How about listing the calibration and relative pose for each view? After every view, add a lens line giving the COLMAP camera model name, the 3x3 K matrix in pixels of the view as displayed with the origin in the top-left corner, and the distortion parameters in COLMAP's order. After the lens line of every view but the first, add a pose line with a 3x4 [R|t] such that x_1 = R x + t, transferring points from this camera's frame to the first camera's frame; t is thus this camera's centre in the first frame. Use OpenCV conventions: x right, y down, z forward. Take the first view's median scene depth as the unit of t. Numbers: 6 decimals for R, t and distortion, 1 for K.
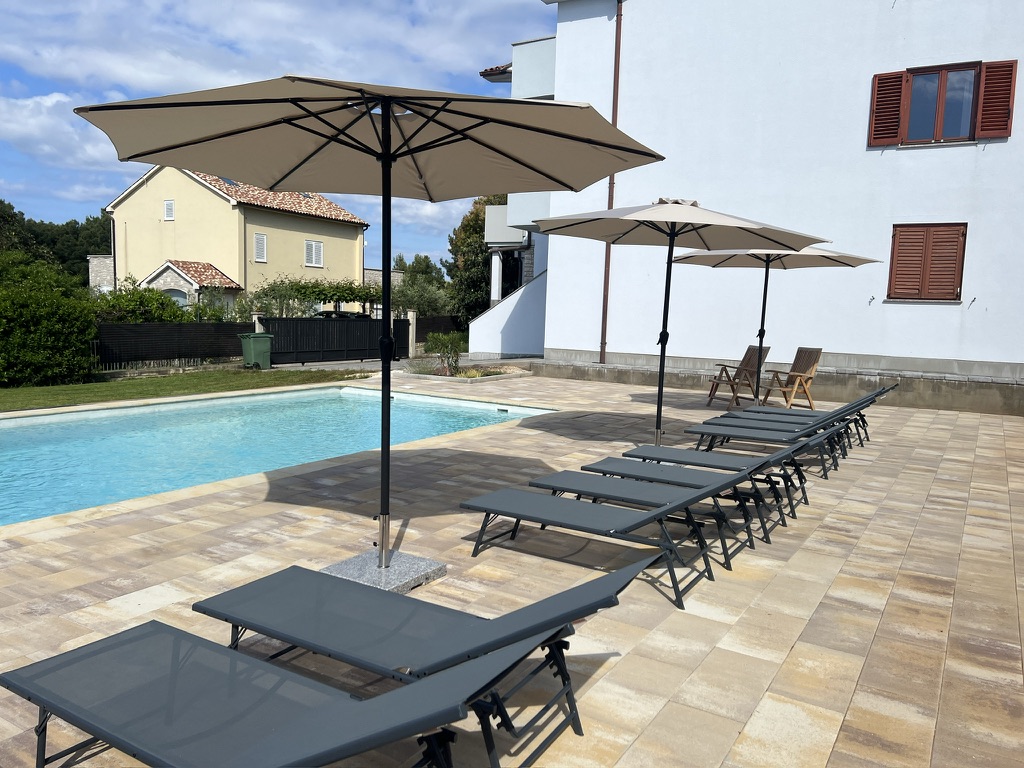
lens RADIAL K [[769.1, 0, 512.0], [0, 769.1, 384.0], [0, 0, 1]] dist [0.057842, -0.065403]
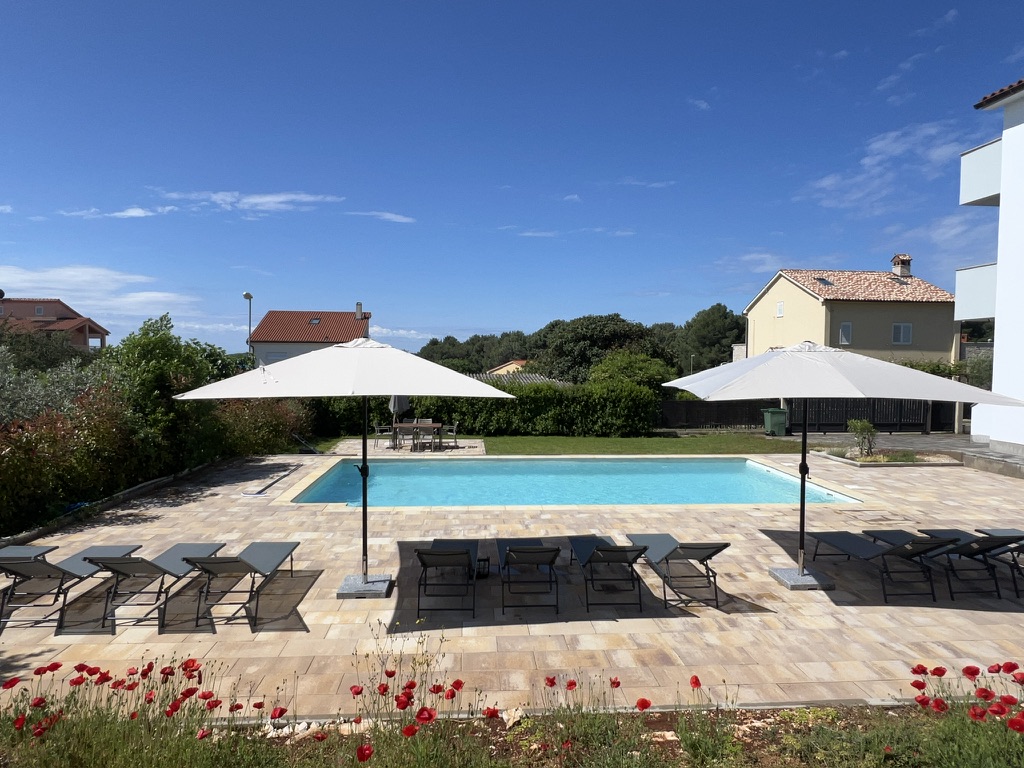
lens RADIAL K [[606.2, 0, 505.0], [0, 606.2, 383.3], [0, 0, 1]] dist [0.001898, 0.000349]
pose [[0.571846, 0.003857, -0.820352, 0.767005], [-0.065651, 0.996997, -0.041076, -0.105073], [0.817730, 0.077346, 0.570382, 0.070704]]
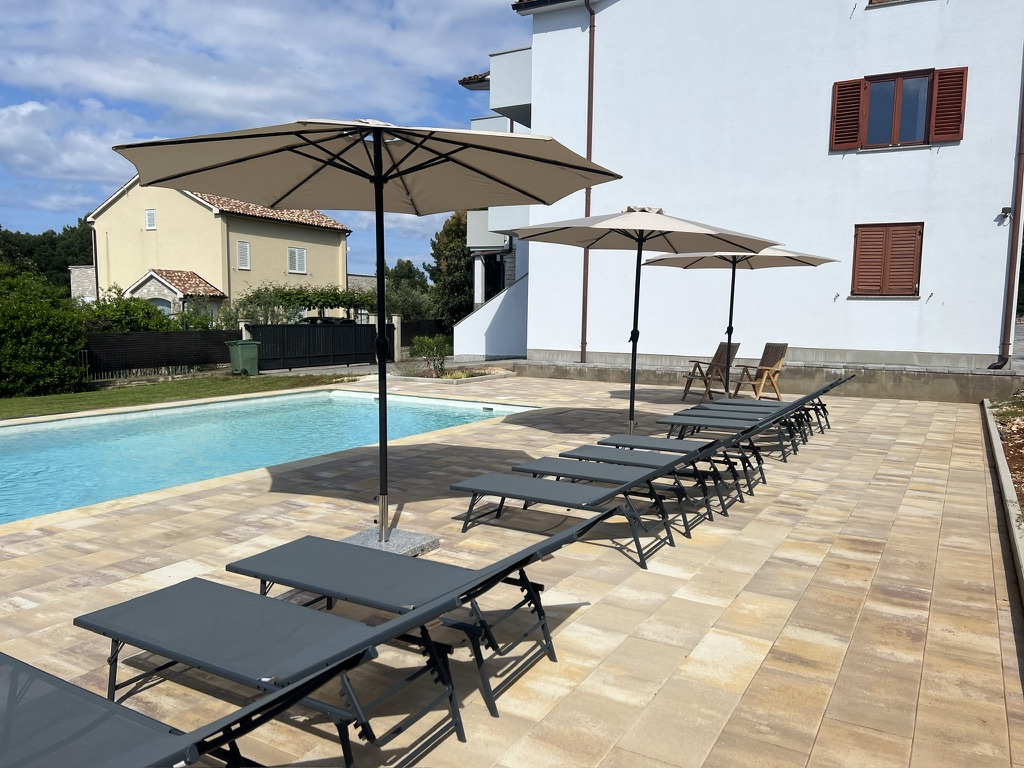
lens RADIAL K [[769.8, 0, 515.8], [0, 769.8, 387.6], [0, 0, 1]] dist [0.058444, -0.058384]
pose [[0.999505, -0.020638, 0.023745, 0.002827], [0.020615, 0.999787, 0.001212, 0.008343], [-0.023765, -0.000722, 0.999717, -0.077178]]
